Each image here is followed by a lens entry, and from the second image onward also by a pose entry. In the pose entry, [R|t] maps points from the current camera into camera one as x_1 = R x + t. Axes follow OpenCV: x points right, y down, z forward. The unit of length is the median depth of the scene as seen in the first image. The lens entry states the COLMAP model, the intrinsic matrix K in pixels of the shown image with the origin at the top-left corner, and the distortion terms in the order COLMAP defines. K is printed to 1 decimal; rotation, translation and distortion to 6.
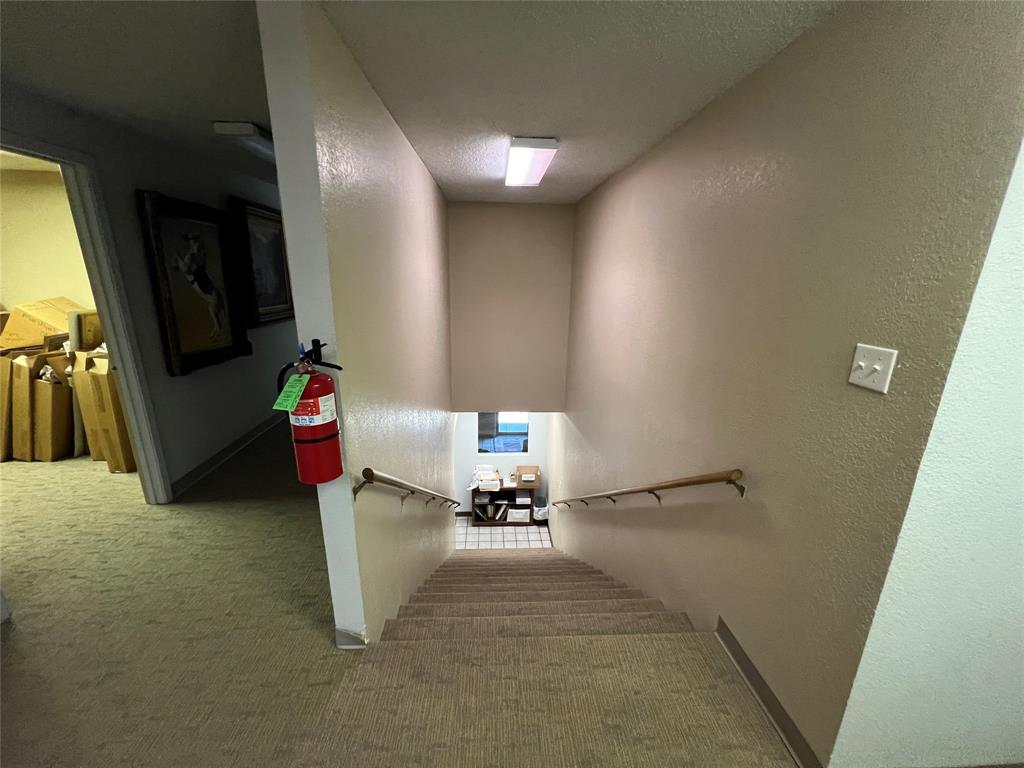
lens RADIAL K [[413.8, 0, 511.4], [0, 413.8, 382.8], [0, 0, 1]] dist [0.000445, -0.000231]
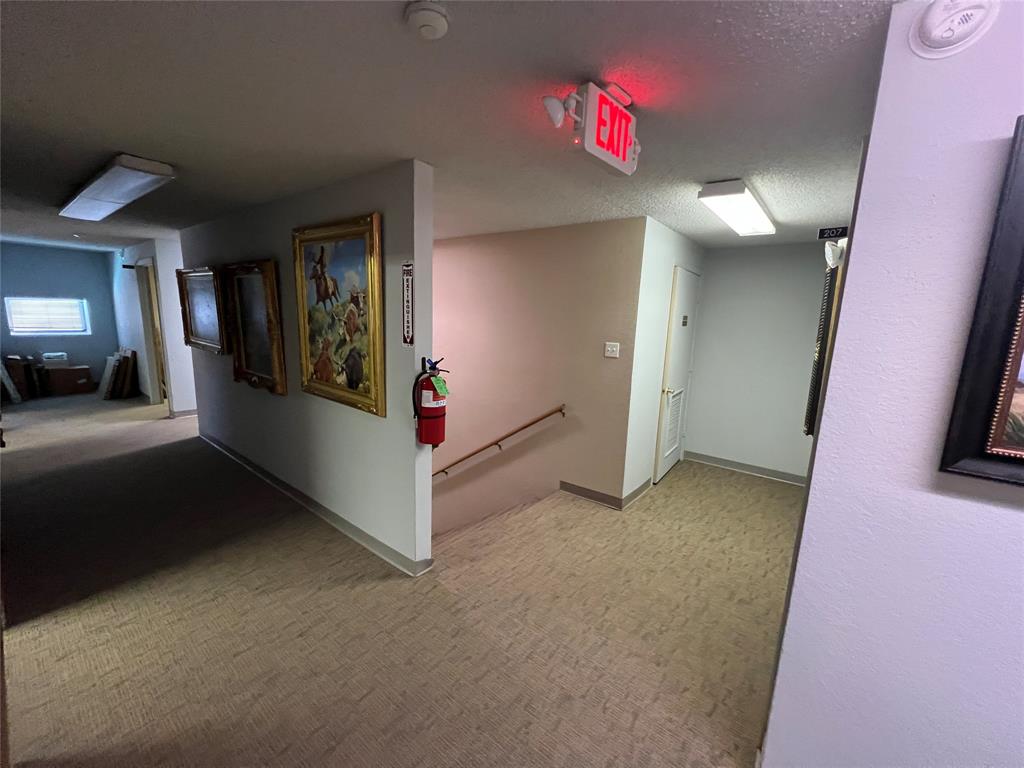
lens RADIAL K [[413.8, 0, 506.8], [0, 413.8, 381.7], [0, 0, 1]] dist [0.000445, -0.000231]
pose [[0.667351, -0.116380, 0.735594, -1.185182], [0.176628, 0.984267, -0.004518, 0.043298], [-0.723495, 0.132941, 0.677408, -0.278671]]
